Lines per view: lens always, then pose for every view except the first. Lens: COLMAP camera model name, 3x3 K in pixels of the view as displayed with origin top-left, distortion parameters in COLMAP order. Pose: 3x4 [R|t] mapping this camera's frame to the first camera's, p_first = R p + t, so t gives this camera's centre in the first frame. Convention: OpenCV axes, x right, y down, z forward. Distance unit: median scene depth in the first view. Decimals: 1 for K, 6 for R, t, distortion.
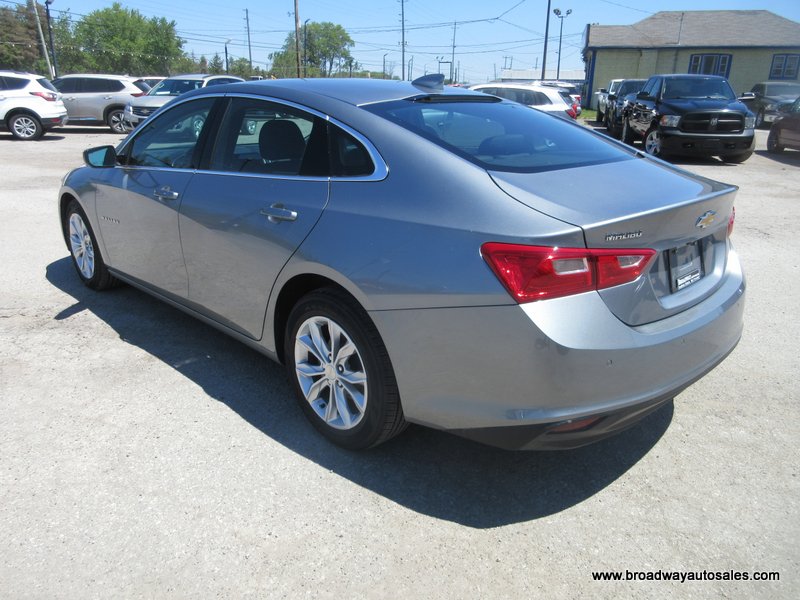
lens RADIAL K [[602.9, 0, 400.0], [0, 602.9, 300.0], [0, 0, 1]] dist [0.018340, -0.003664]
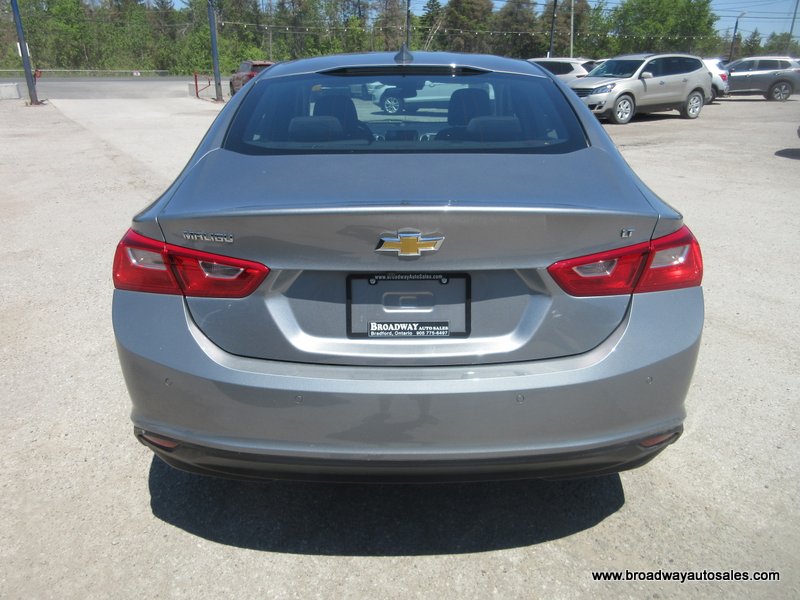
lens RADIAL K [[602.9, 0, 400.0], [0, 602.9, 300.0], [0, 0, 1]] dist [0.018340, -0.003664]
pose [[0.713048, 0.235670, -0.660320, 0.894878], [-0.218859, 0.969570, 0.109706, -0.135928], [0.666081, 0.066292, 0.742928, 0.474342]]
